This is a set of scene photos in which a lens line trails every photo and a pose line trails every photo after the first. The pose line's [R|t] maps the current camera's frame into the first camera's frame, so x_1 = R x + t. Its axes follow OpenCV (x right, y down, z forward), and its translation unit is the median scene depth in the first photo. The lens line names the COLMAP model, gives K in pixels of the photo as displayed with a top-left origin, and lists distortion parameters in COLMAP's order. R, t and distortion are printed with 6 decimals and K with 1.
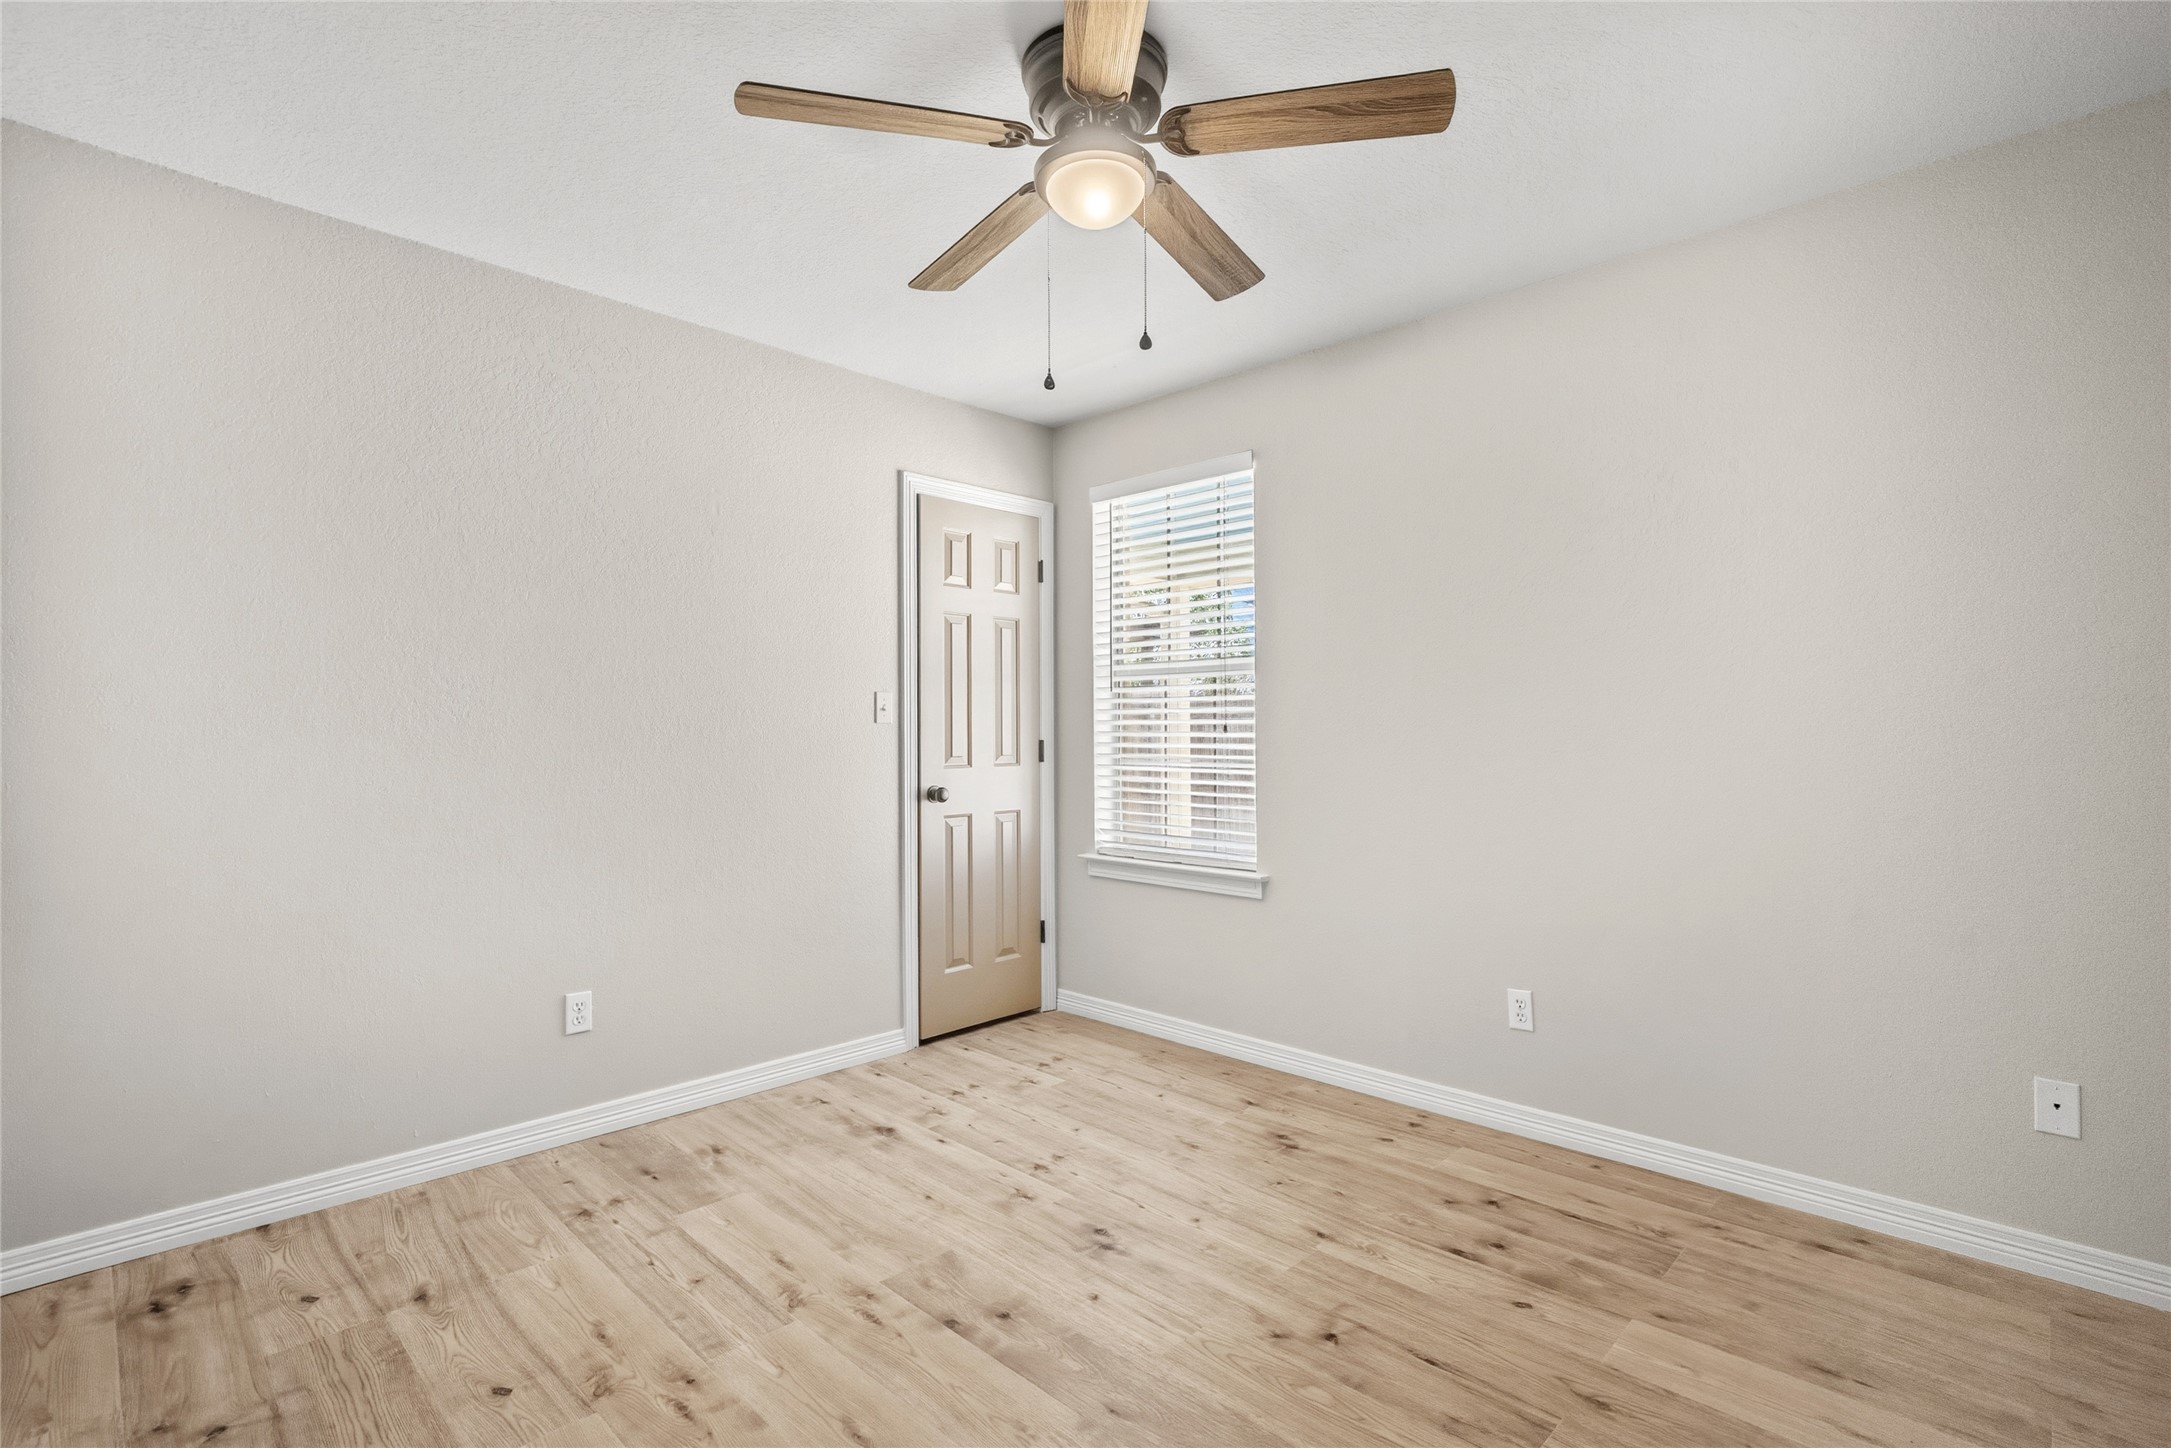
lens RADIAL K [[1011.2, 0, 1087.6], [0, 1011.2, 690.9], [0, 0, 1]] dist [-0.013236, 0.005592]
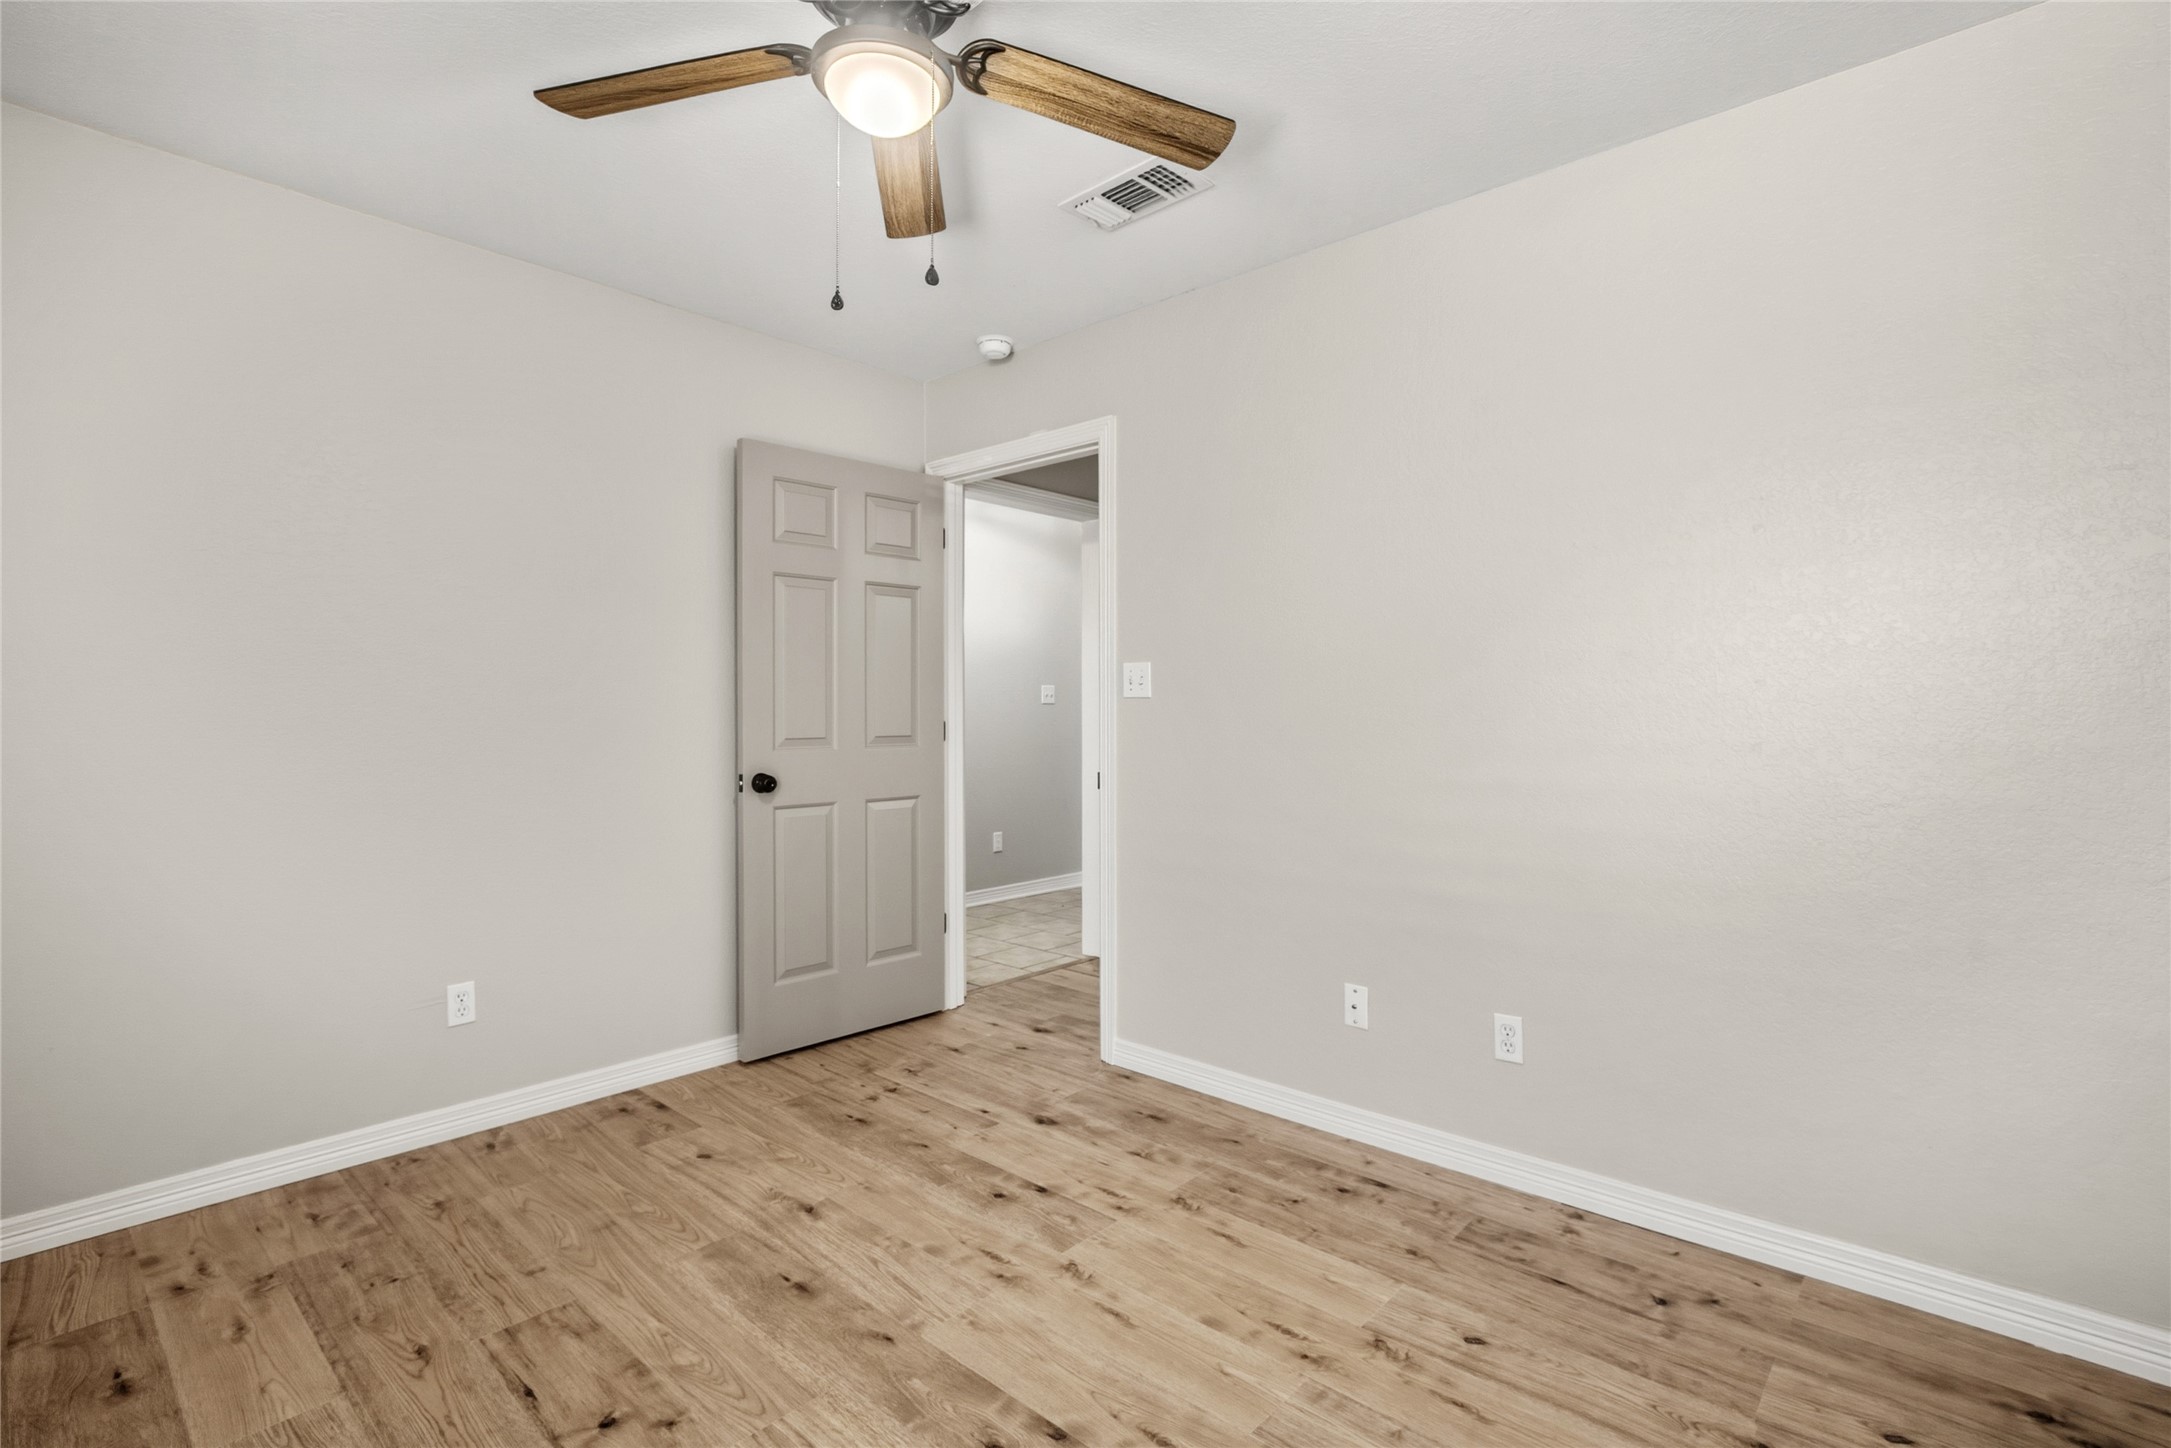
lens RADIAL K [[1022.8, 0, 1085.5], [0, 1022.8, 724.0], [0, 0, 1]] dist [0.001126, 0.001276]
pose [[-0.999421, 0.007995, -0.033066, -0.146142], [0.008880, 0.999604, -0.026720, 0.081263], [0.032839, -0.026998, -0.999096, 1.995358]]
